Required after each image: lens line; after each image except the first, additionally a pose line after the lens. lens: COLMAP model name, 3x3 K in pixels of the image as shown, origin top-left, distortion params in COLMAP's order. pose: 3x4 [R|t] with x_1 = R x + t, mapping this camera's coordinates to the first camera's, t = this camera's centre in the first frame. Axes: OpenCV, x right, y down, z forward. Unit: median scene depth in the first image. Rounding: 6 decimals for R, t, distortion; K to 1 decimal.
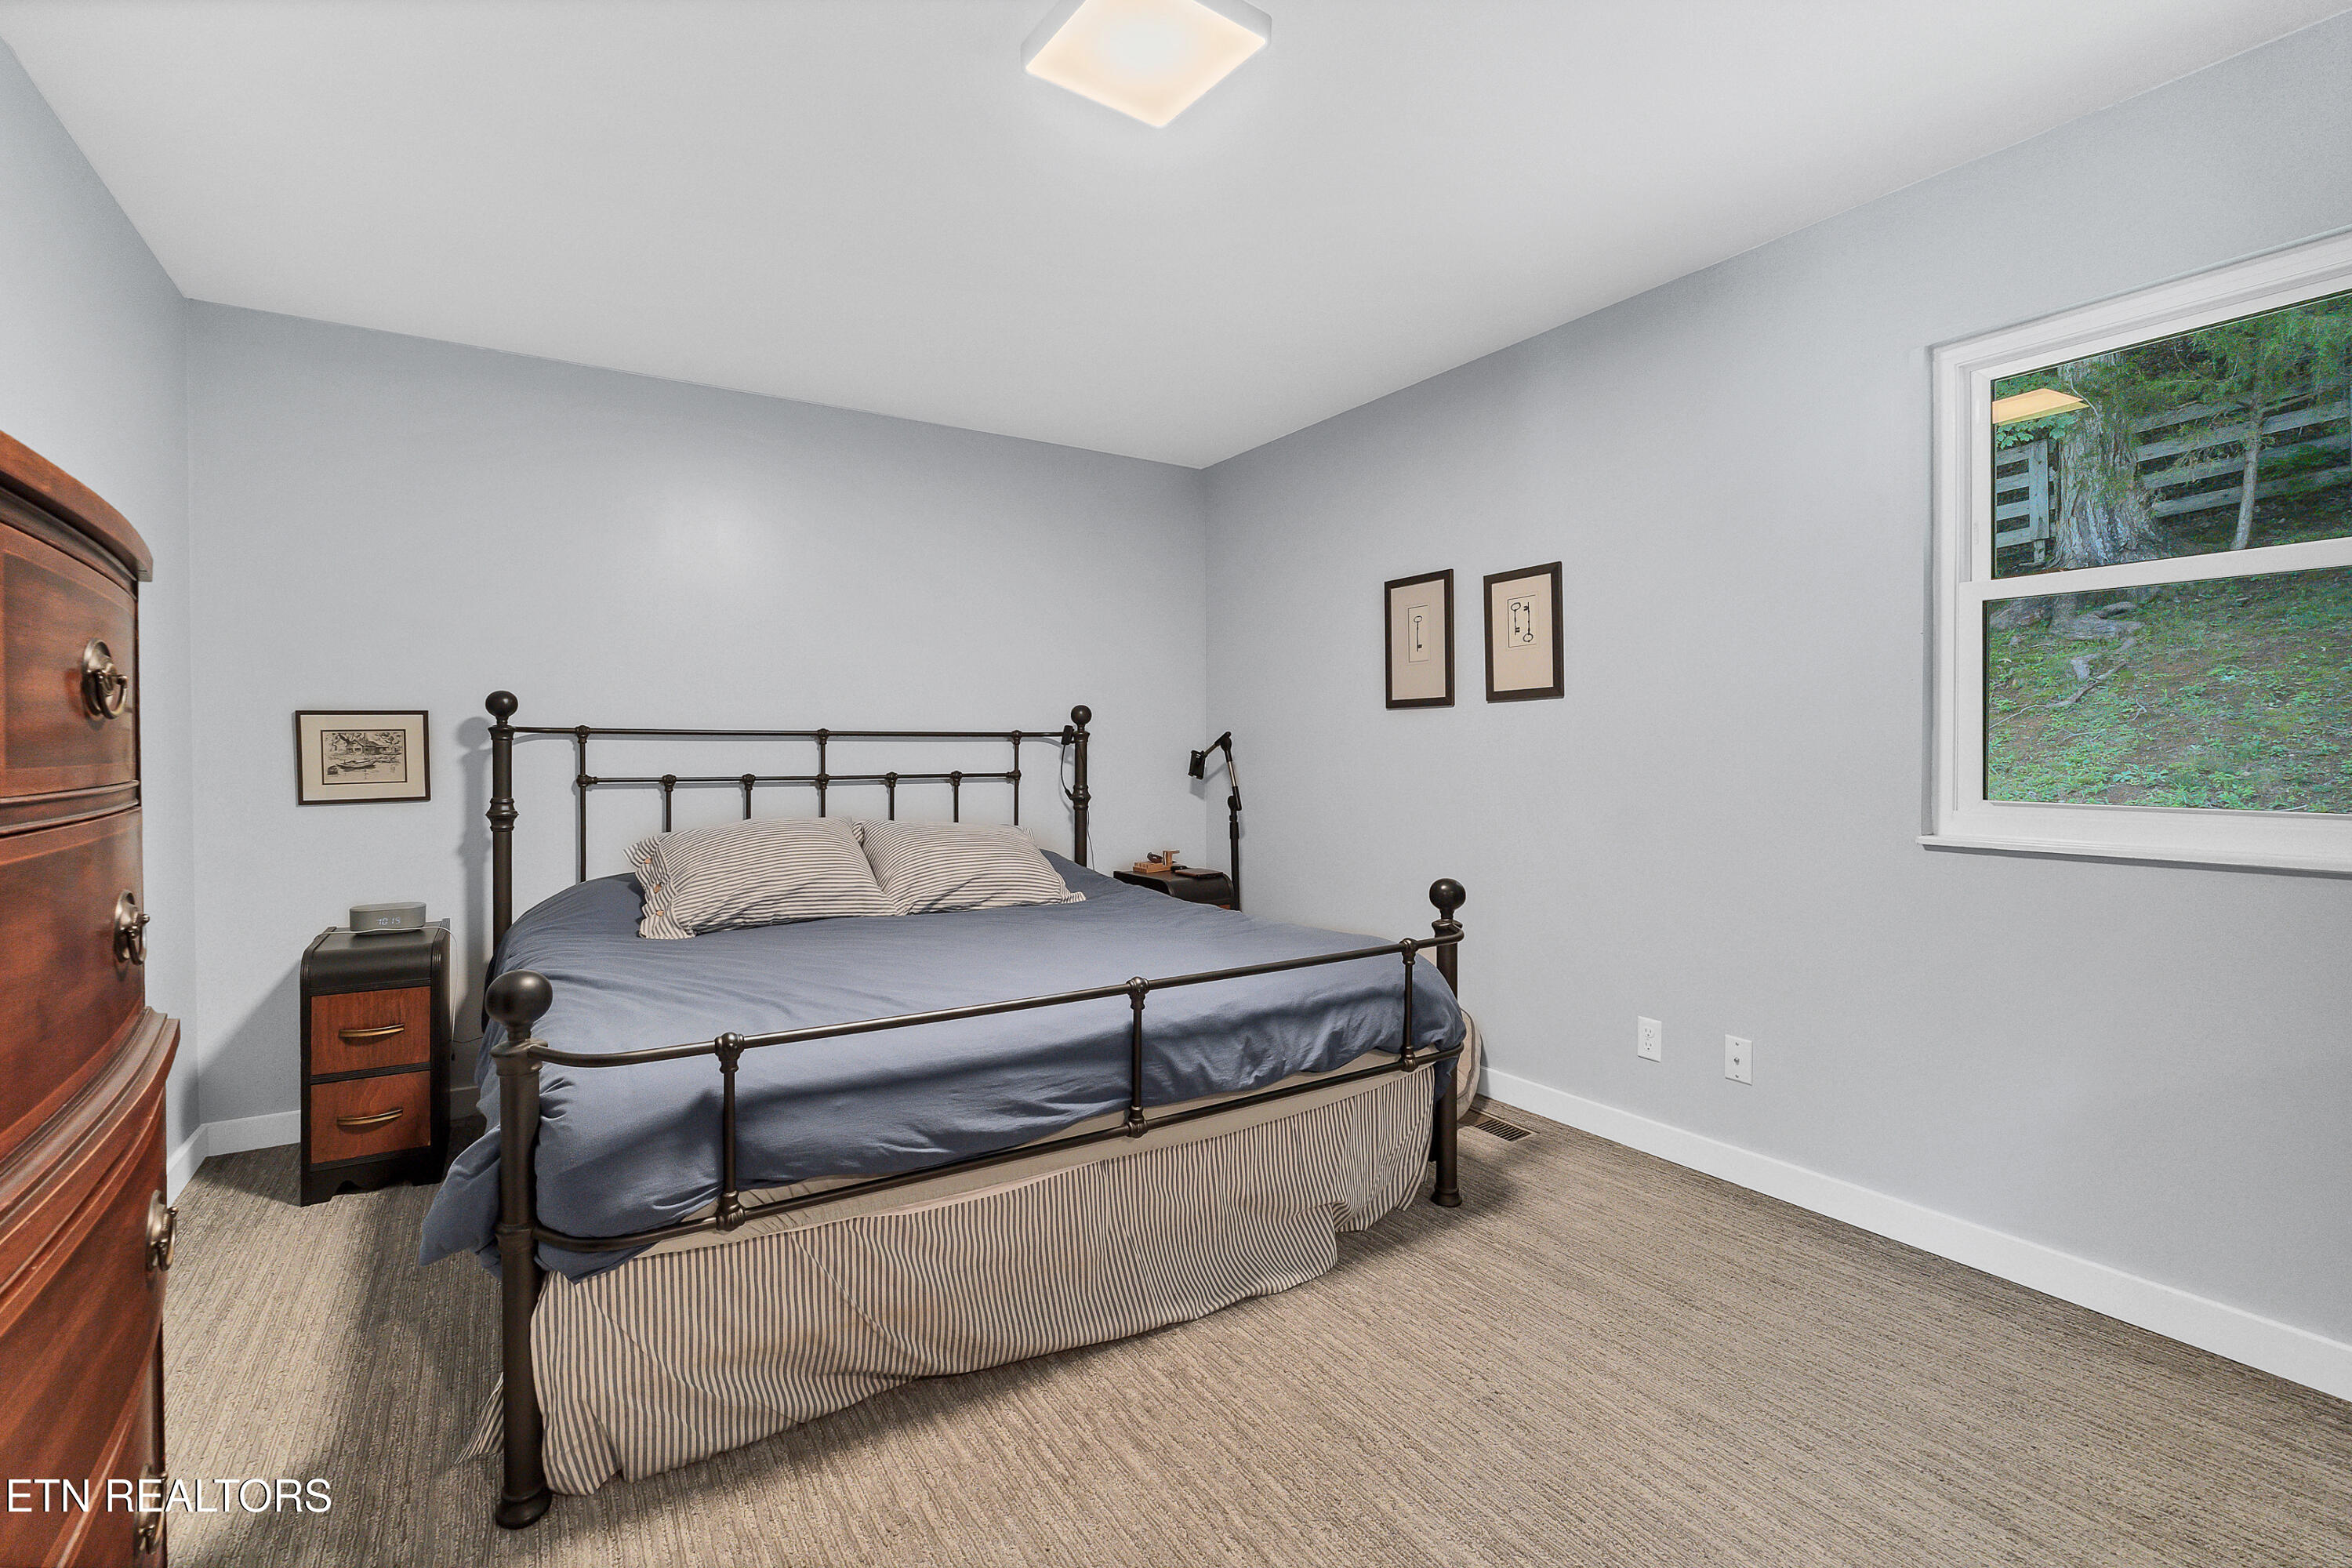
lens RADIAL K [[1020.9, 0, 1160.8], [0, 1020.9, 780.4], [0, 0, 1]] dist [-0.007914, 0.000246]
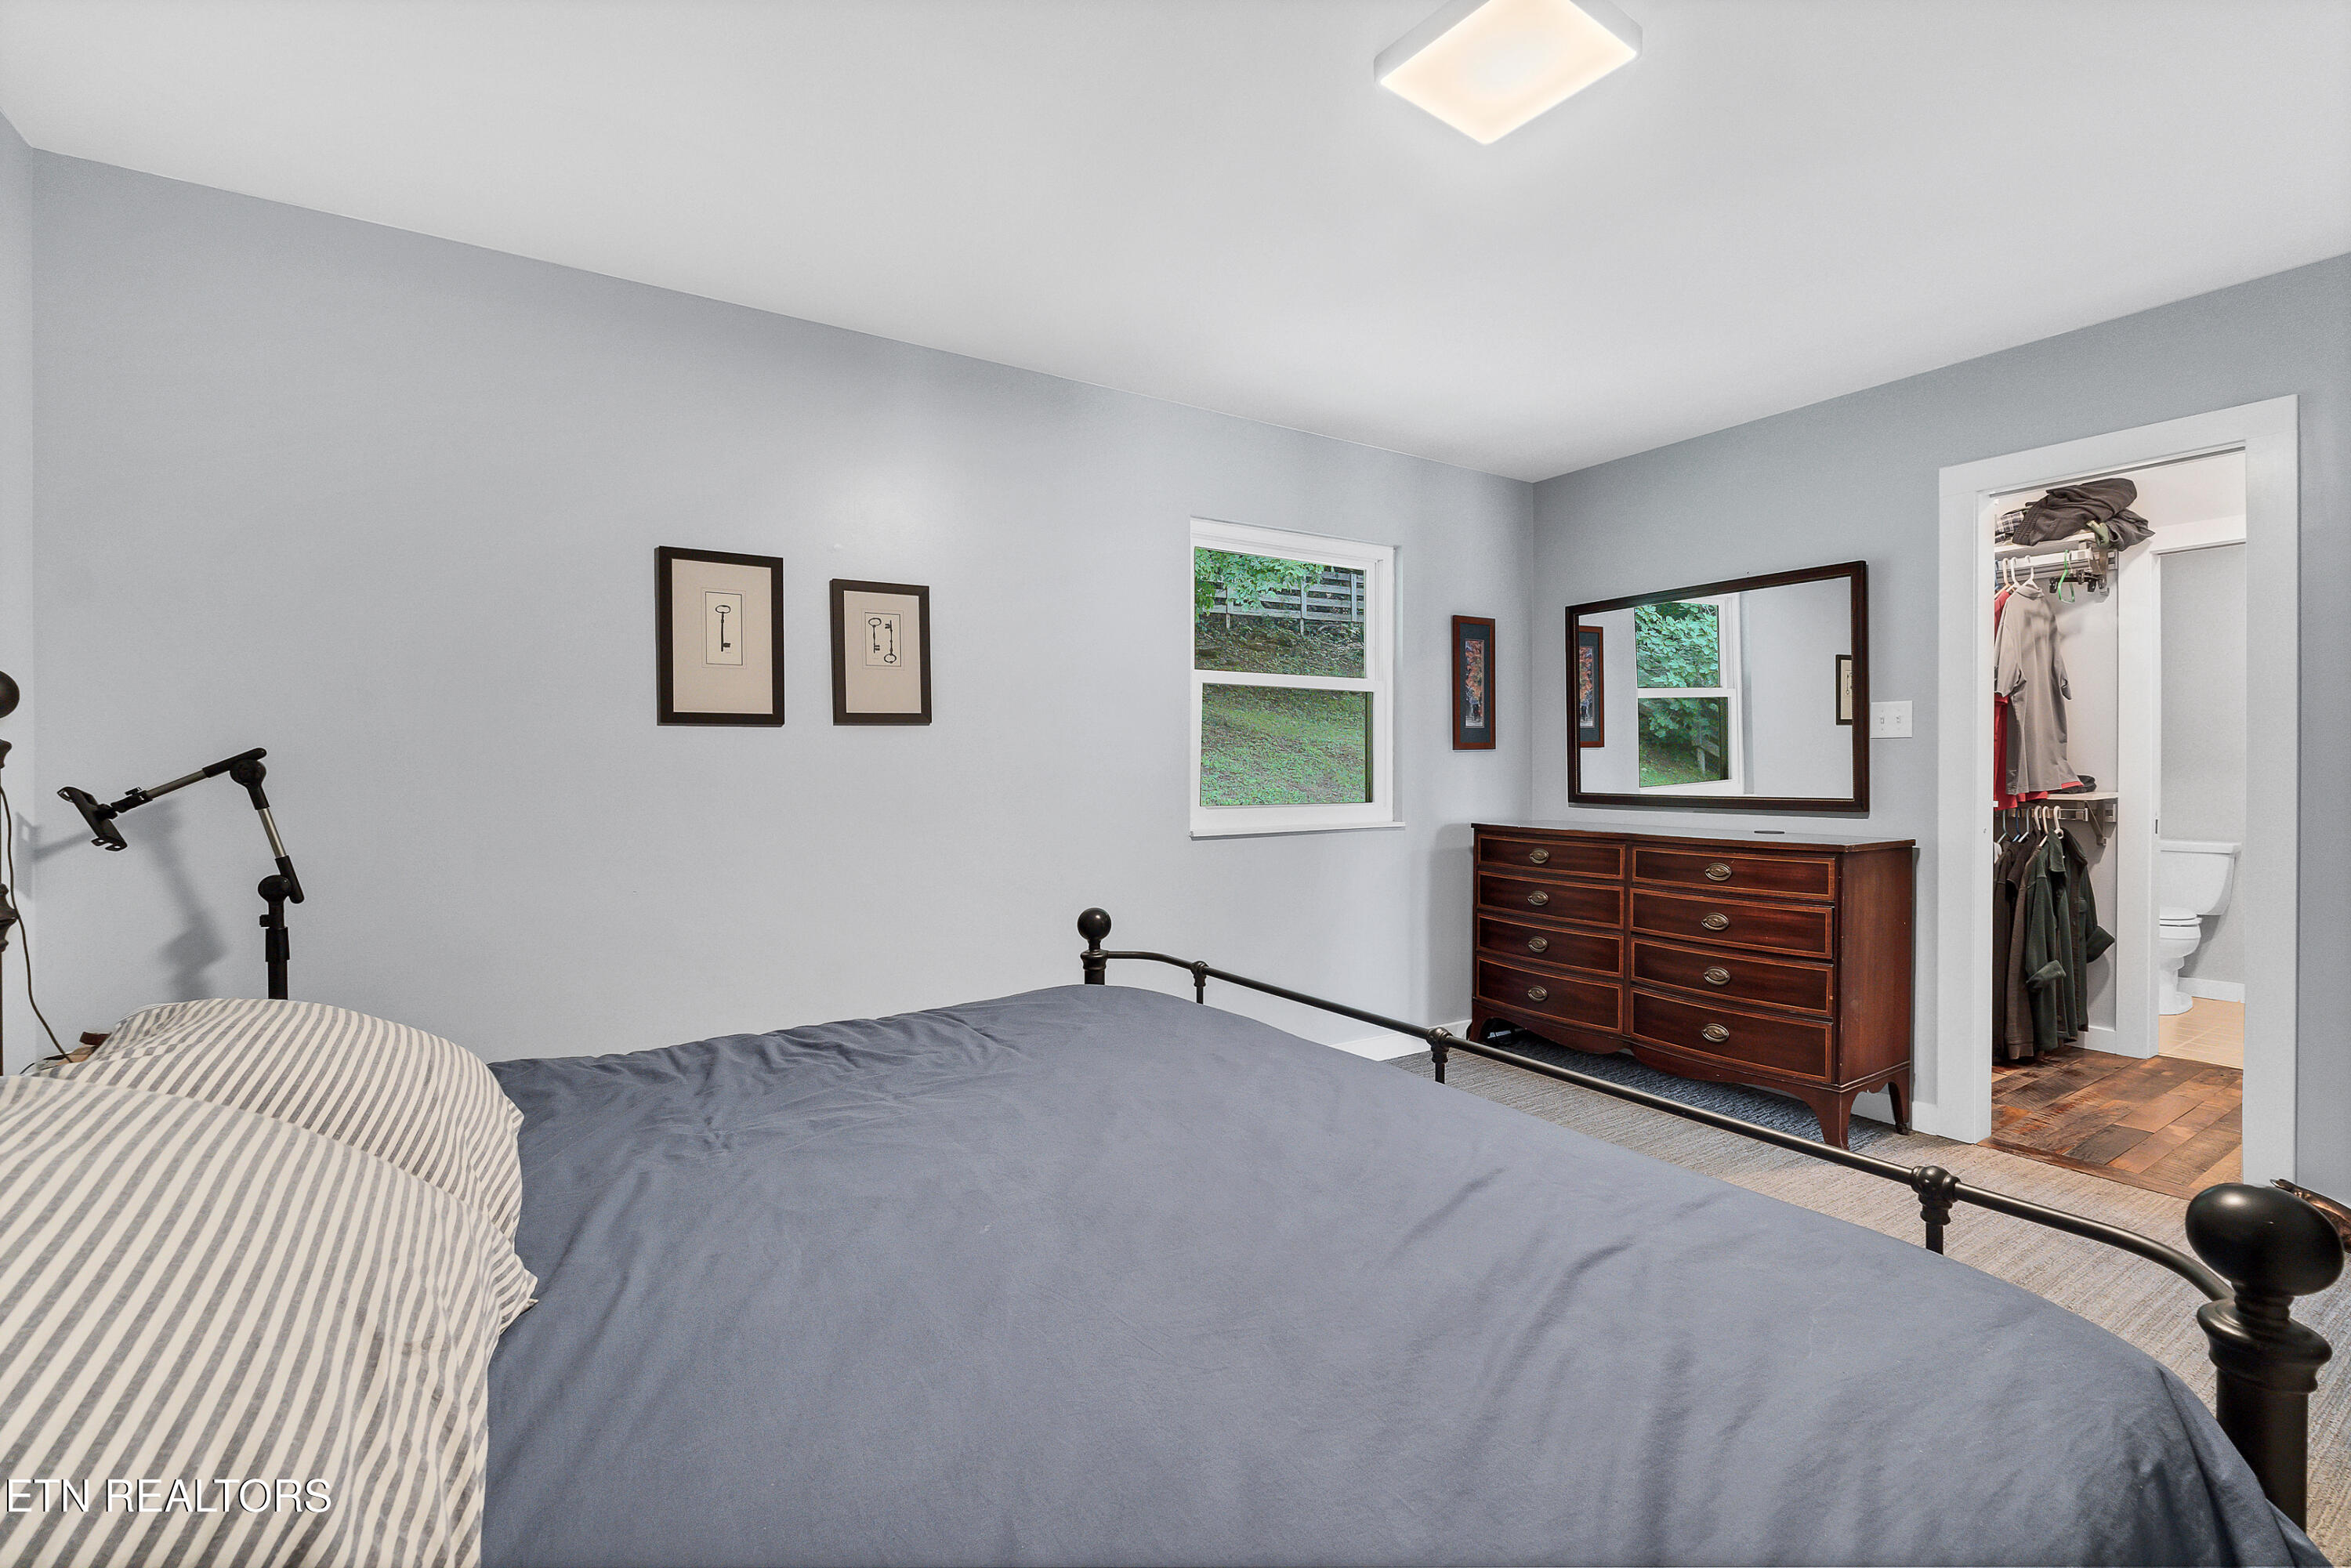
lens RADIAL K [[1020.4, 0, 1160.3], [0, 1020.4, 780.4], [0, 0, 1]] dist [-0.007914, 0.000246]
pose [[0.003553, -0.010676, 0.999937, -0.553077], [0.034275, 0.999357, 0.010548, -0.028544], [-0.999406, 0.034235, 0.003916, 0.725862]]
